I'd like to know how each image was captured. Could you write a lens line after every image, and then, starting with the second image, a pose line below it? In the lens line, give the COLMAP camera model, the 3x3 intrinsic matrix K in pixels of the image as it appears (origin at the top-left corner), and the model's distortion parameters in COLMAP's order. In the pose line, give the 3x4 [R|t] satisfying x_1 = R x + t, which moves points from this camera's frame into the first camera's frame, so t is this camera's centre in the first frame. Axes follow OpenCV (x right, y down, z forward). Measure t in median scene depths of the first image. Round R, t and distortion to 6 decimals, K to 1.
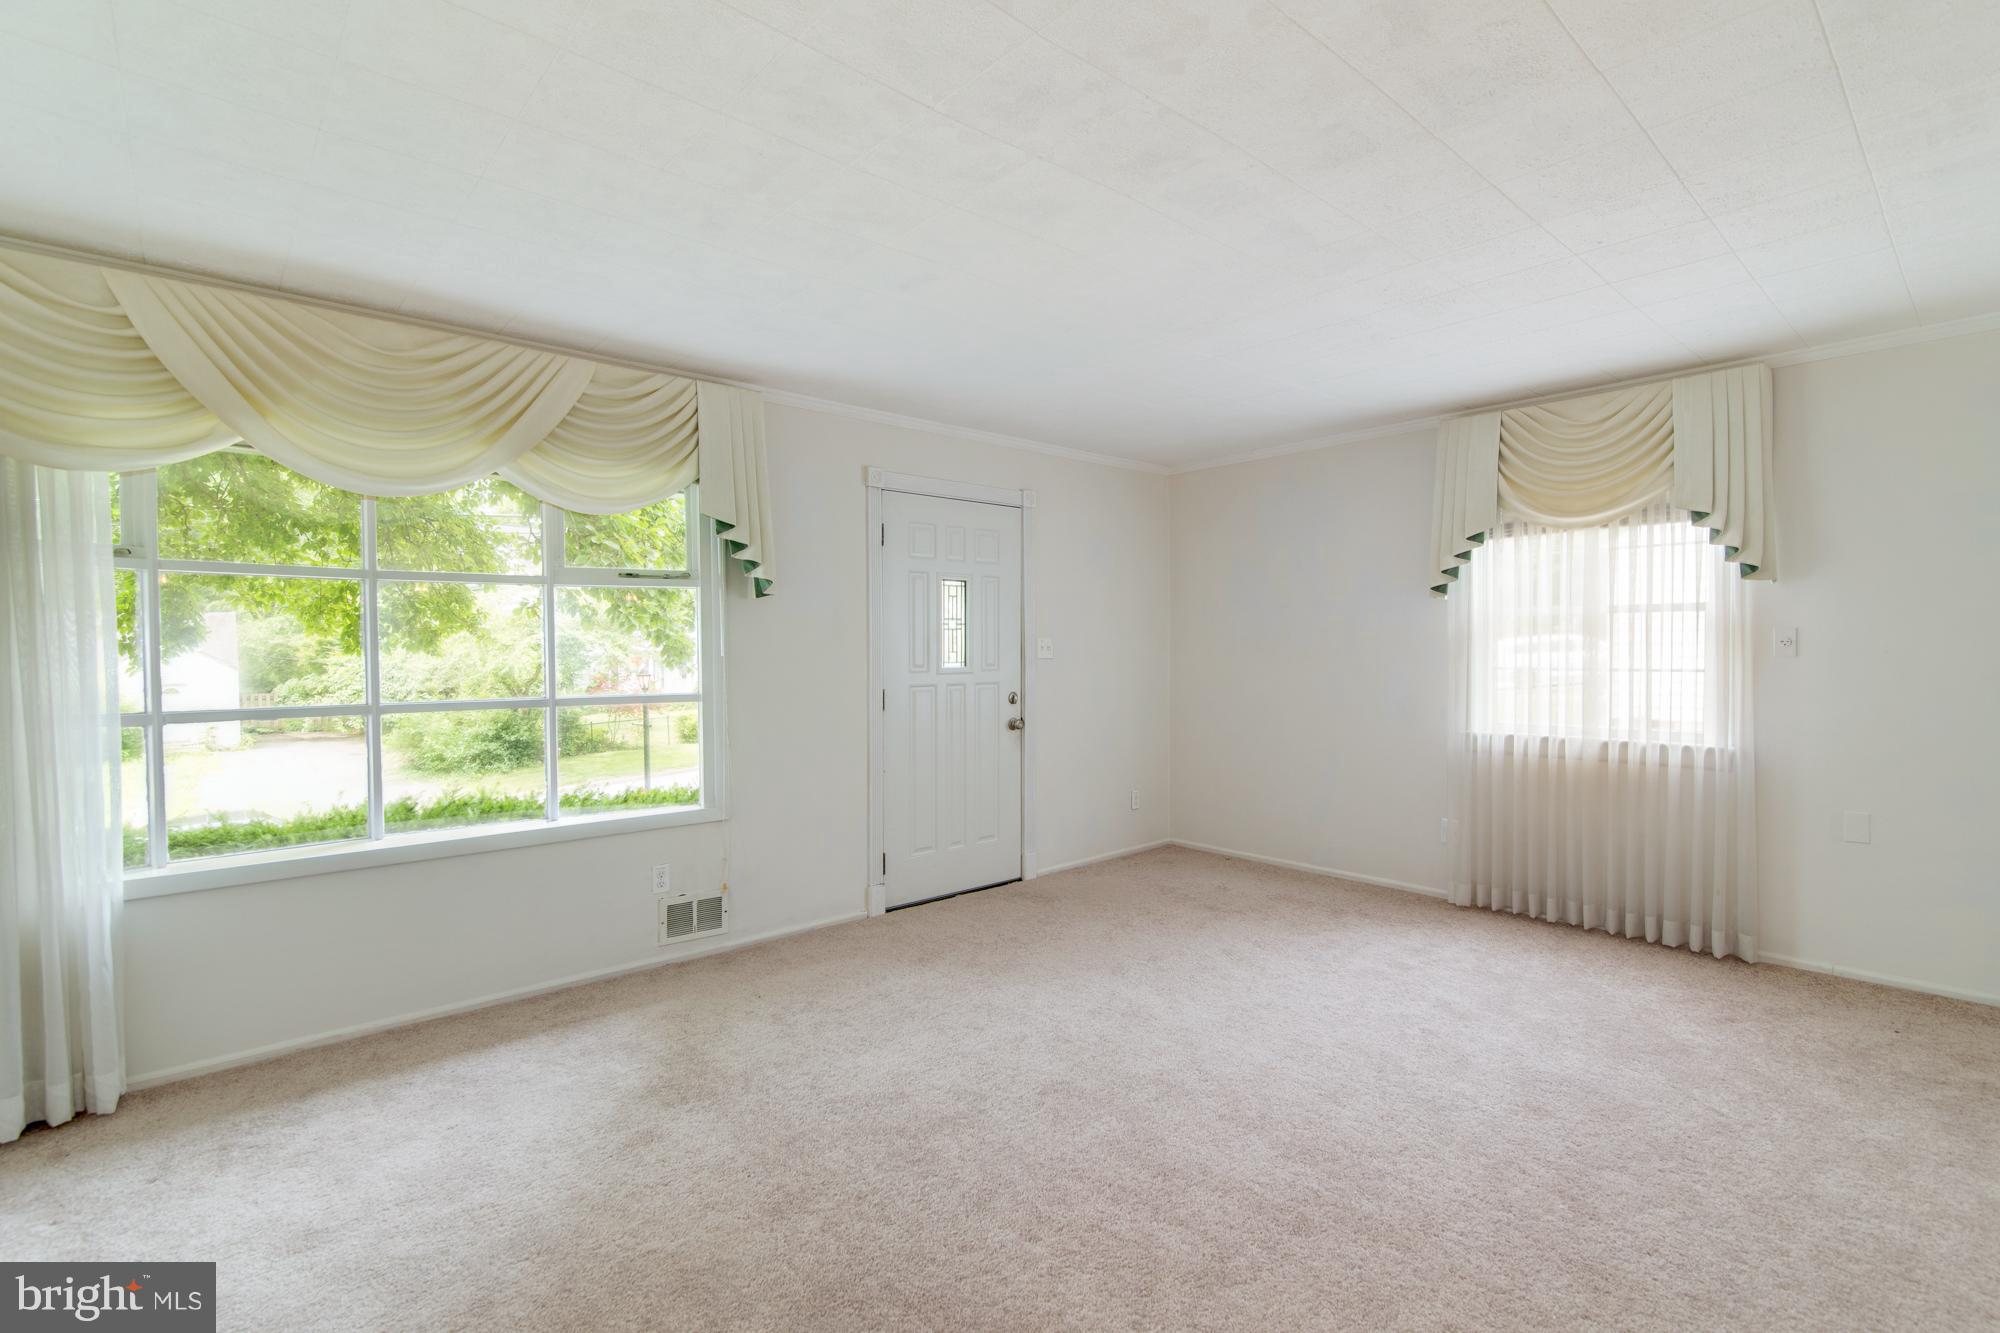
lens RADIAL K [[916.5, 0, 1000.0], [0, 916.5, 666.5], [0, 0, 1]] dist [-0.005102, -0.000547]
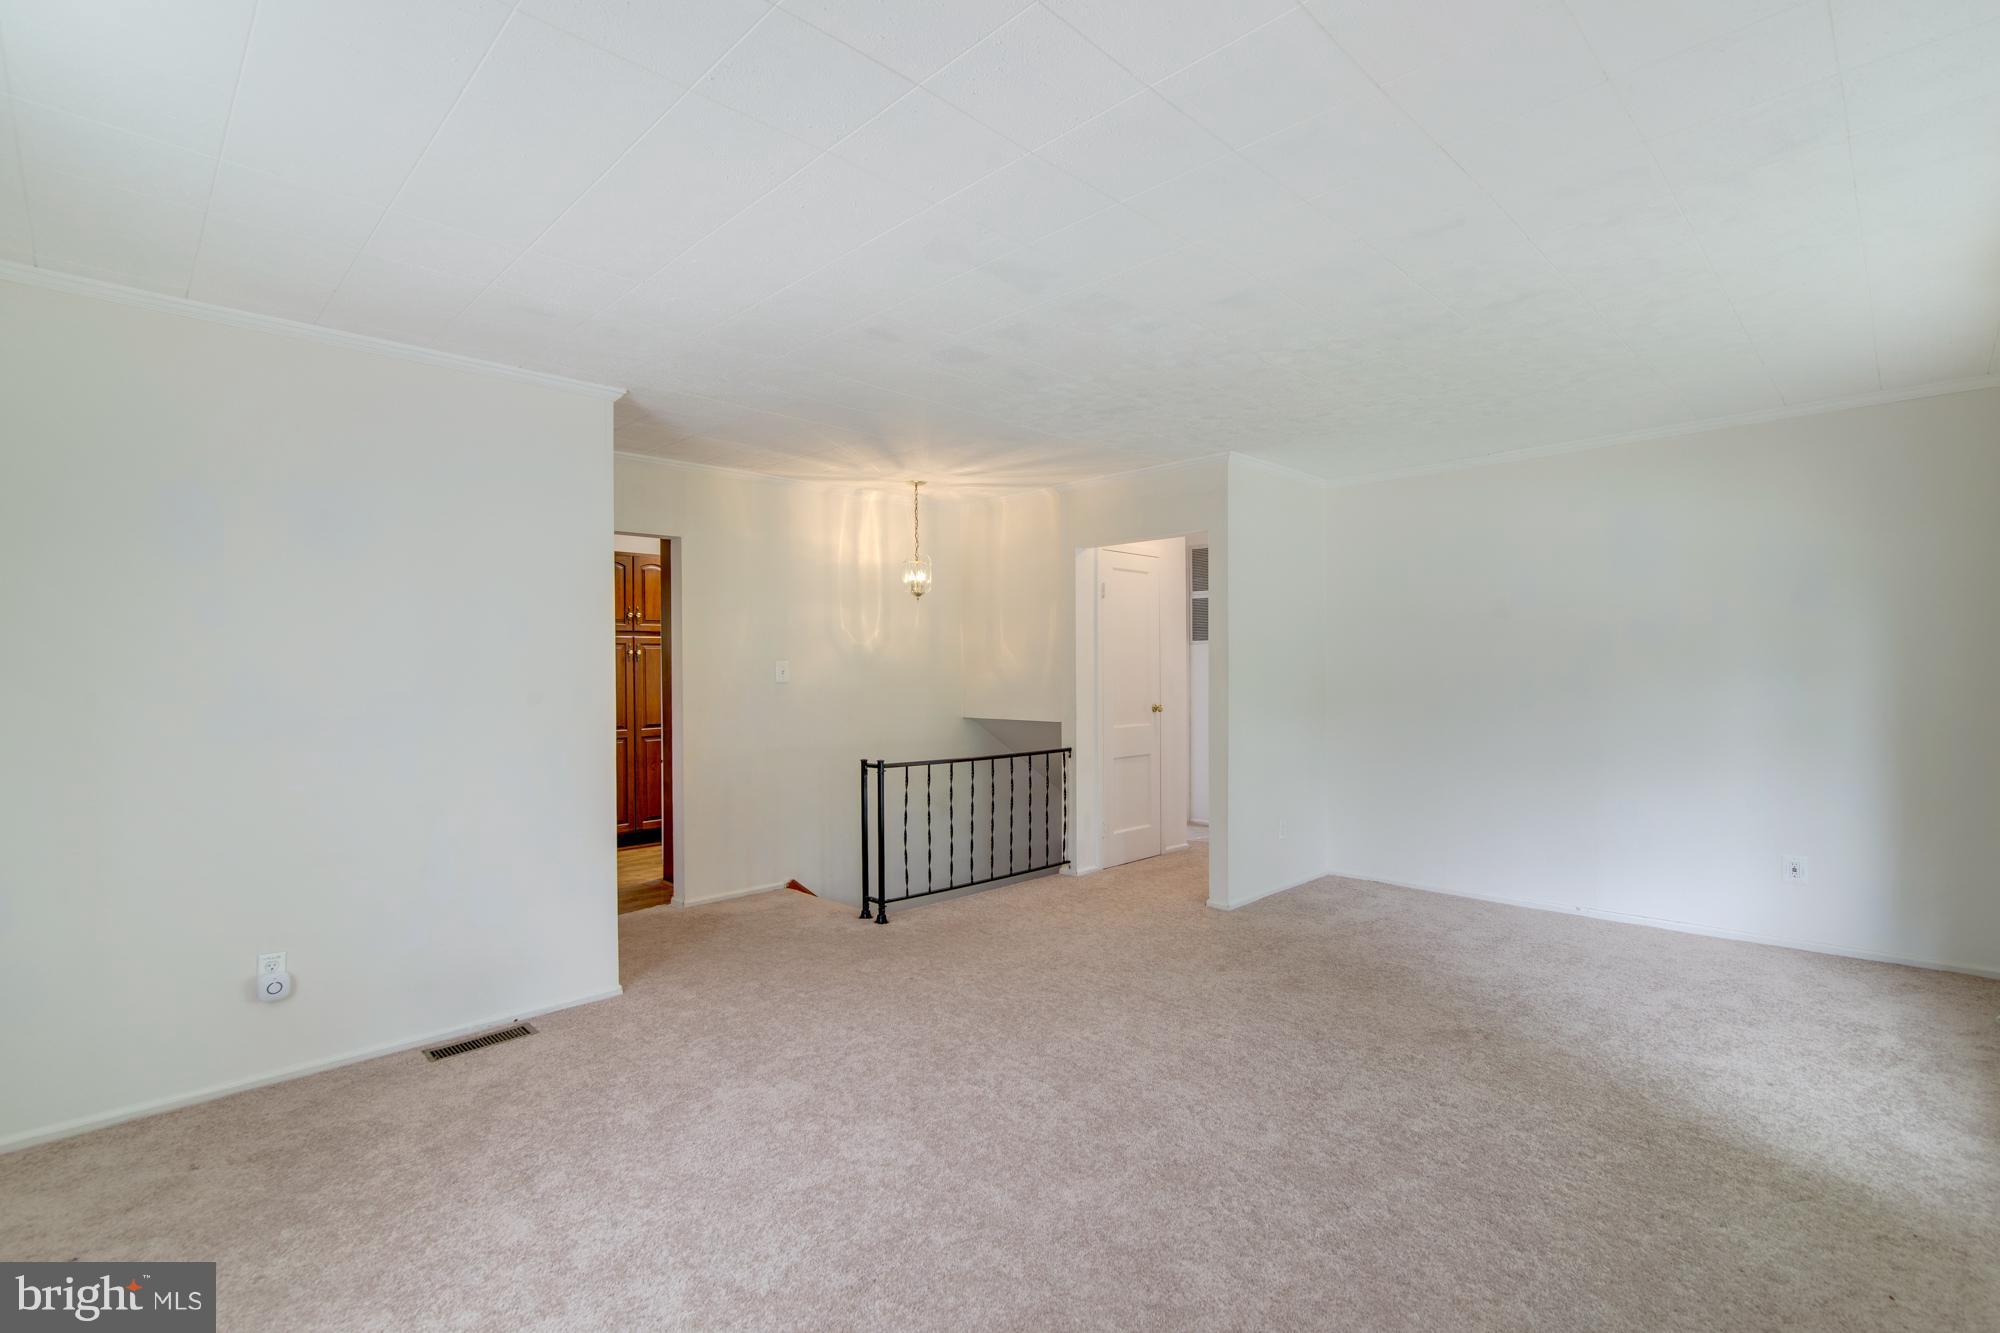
lens RADIAL K [[916.5, 0, 1000.0], [0, 916.5, 666.5], [0, 0, 1]] dist [-0.005102, -0.000547]
pose [[-0.999305, 0.012069, -0.035256, 0.281960], [0.011396, 0.999750, 0.019241, -0.028927], [0.035480, 0.018826, -0.999193, 1.575525]]
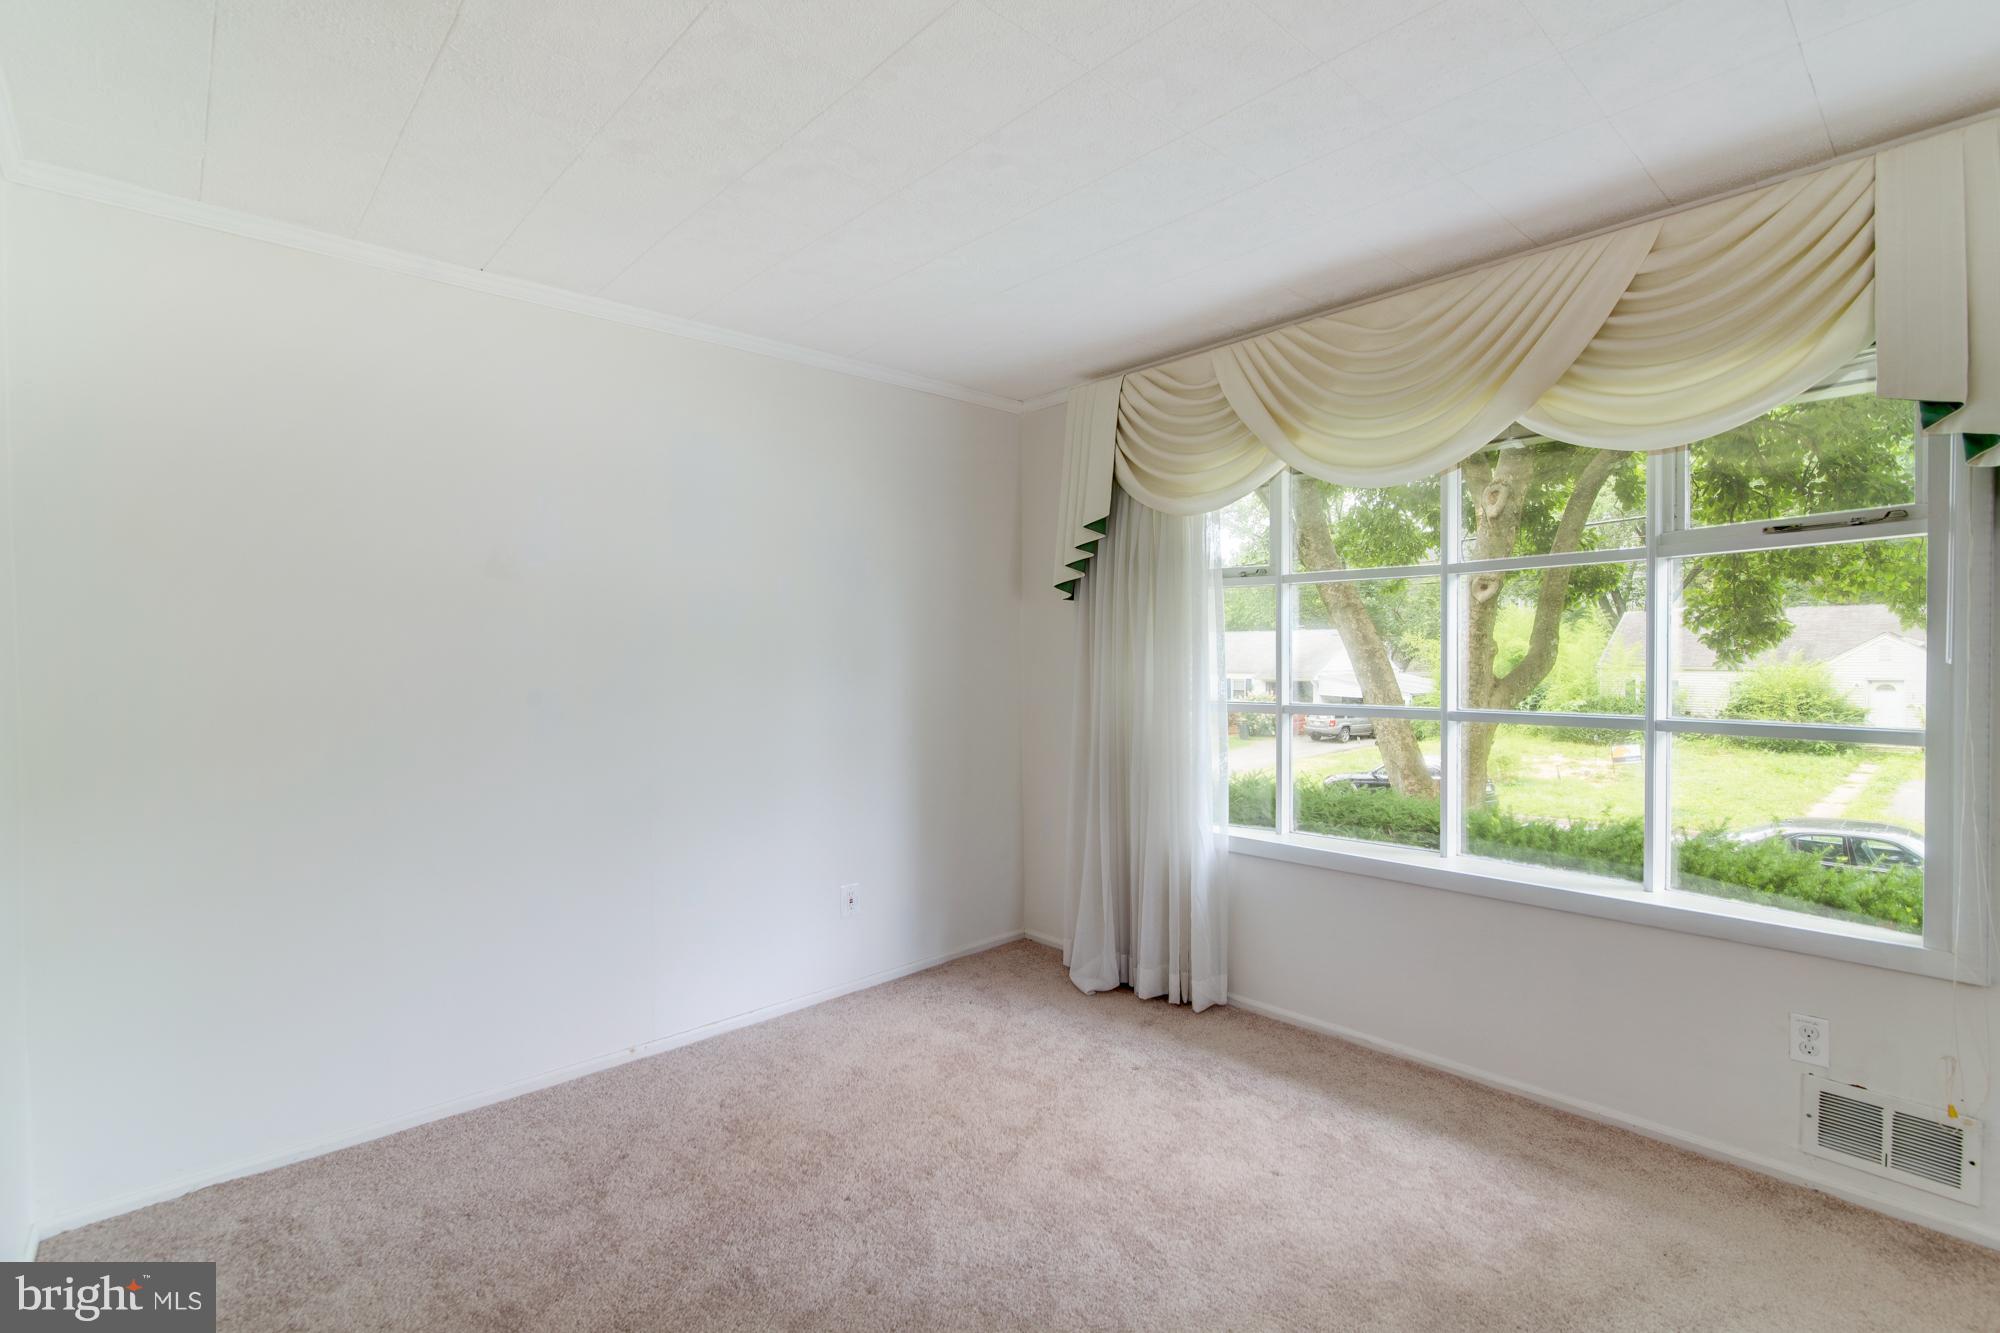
lens RADIAL K [[916.5, 0, 1000.0], [0, 916.5, 666.5], [0, 0, 1]] dist [-0.005102, -0.000547]
pose [[0.014236, 0.019431, -0.999710, 0.231555], [-0.012731, 0.999734, 0.019250, -0.014390], [0.999818, 0.012454, 0.014480, 0.533903]]
